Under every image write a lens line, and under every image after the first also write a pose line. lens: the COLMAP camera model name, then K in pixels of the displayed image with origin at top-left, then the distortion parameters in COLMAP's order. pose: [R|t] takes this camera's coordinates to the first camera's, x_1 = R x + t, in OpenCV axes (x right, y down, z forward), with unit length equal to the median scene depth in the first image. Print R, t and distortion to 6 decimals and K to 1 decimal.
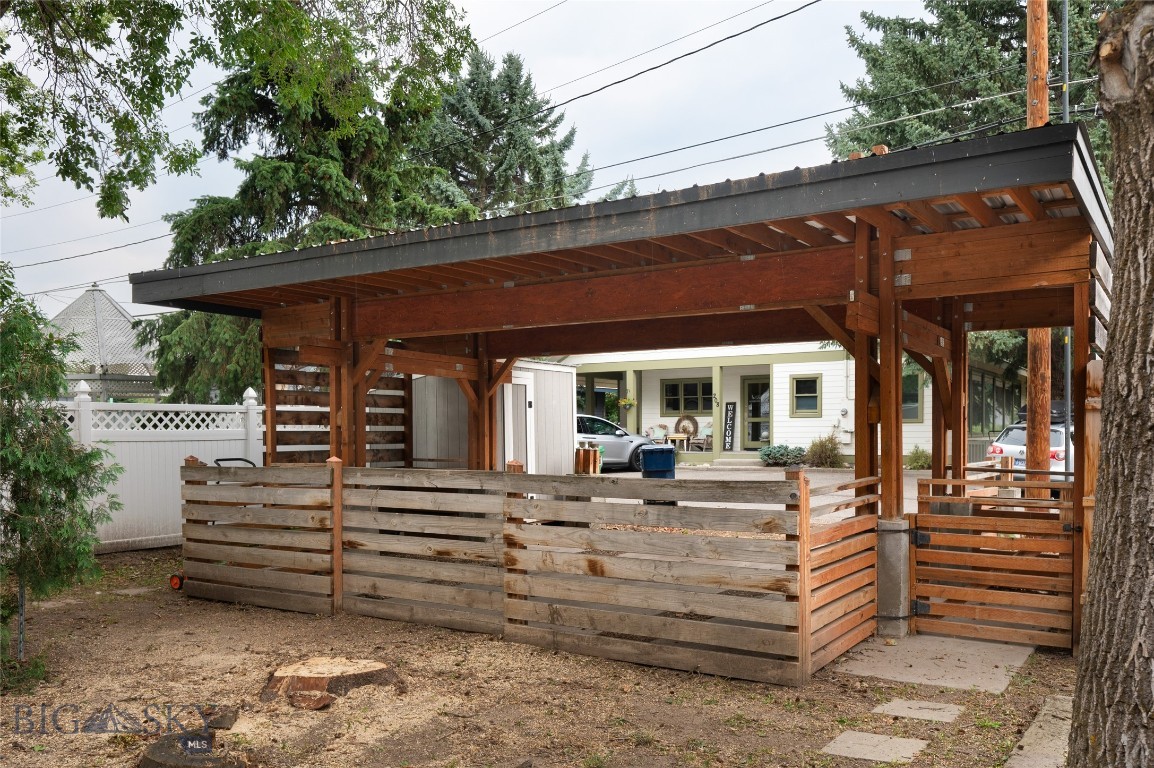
lens RADIAL K [[918.2, 0, 582.4], [0, 918.2, 432.5], [0, 0, 1]] dist [0.001487, -0.002547]
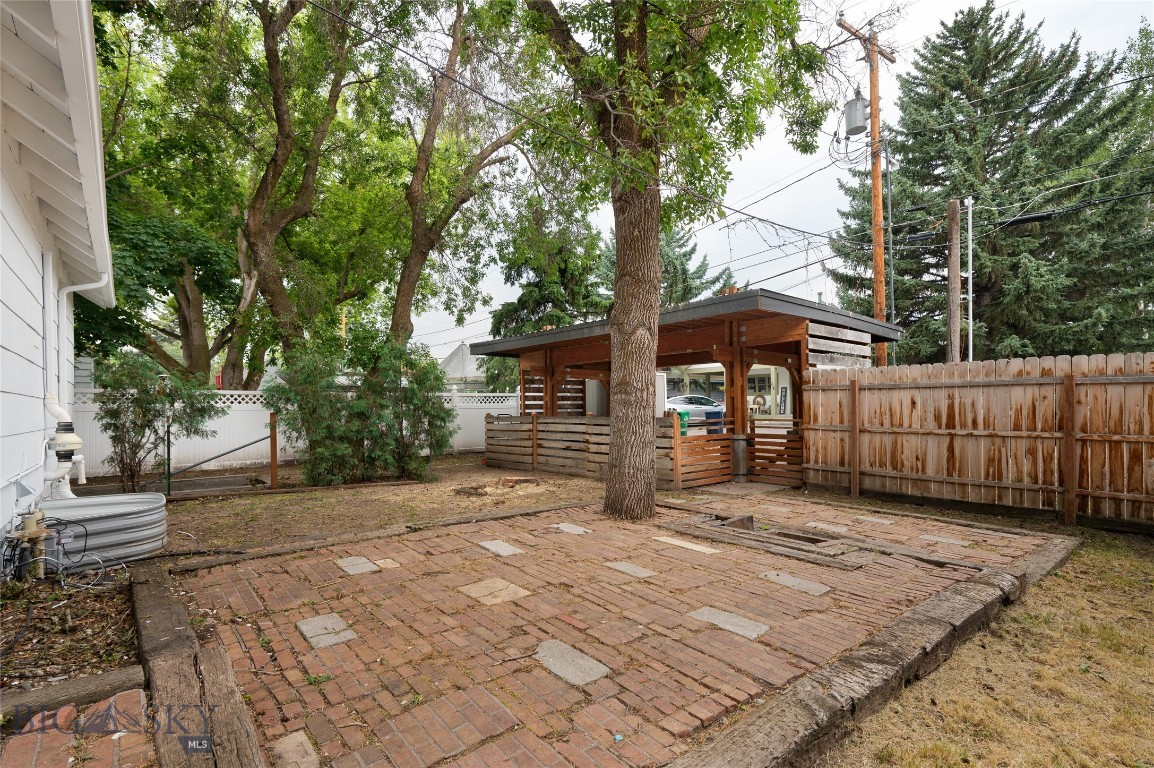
lens RADIAL K [[532.8, 0, 577.8], [0, 532.8, 392.1], [0, 0, 1]] dist [-0.000061, 0.000024]
pose [[0.957155, -0.015793, -0.289144, 0.203961], [0.007771, 0.999553, -0.028869, 0.009447], [0.289471, 0.025385, 0.956850, -0.305223]]
